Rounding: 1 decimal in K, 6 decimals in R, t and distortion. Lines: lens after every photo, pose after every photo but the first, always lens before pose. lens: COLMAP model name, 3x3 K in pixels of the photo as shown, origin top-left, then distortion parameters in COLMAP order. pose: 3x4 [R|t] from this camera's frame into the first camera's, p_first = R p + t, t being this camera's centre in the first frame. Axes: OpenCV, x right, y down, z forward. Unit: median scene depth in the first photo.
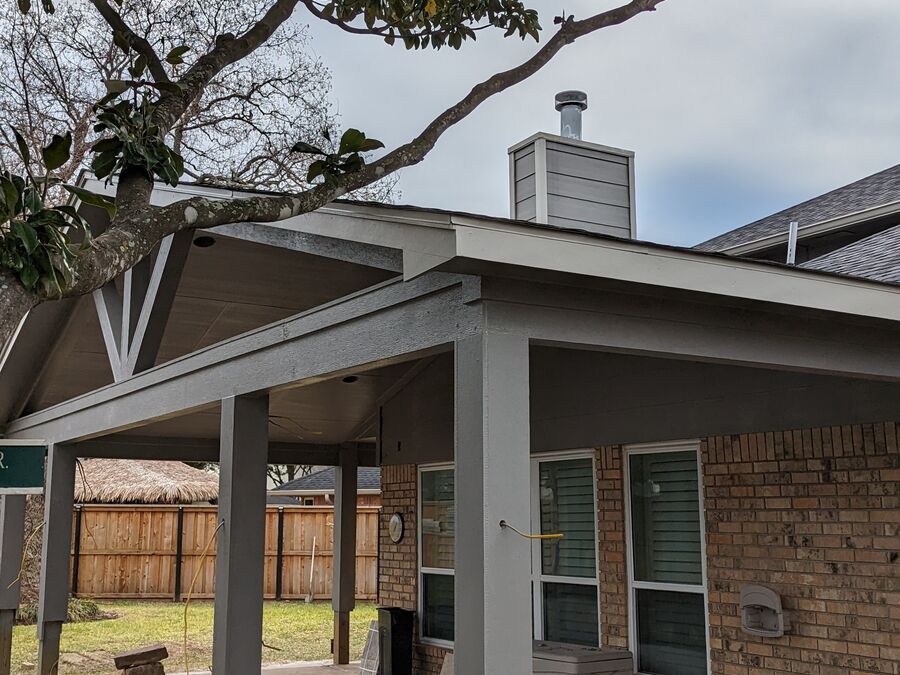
lens RADIAL K [[1116.8, 0, 449.3], [0, 1116.8, 337.8], [0, 0, 1]] dist [-0.014054, 0.000000]
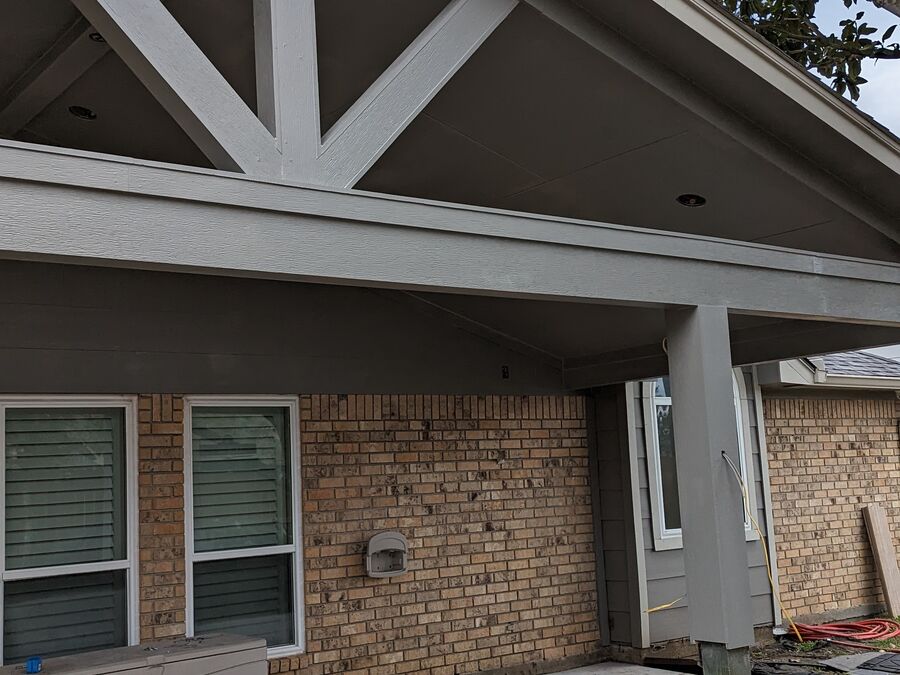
lens RADIAL K [[1116.8, 0, 449.7], [0, 1116.8, 335.5], [0, 0, 1]] dist [-0.014054, 0.000000]
pose [[-0.115247, 0.140812, 0.983306, -0.837156], [-0.098007, 0.983460, -0.152320, 0.191561], [-0.988490, -0.113925, -0.099541, 1.058888]]
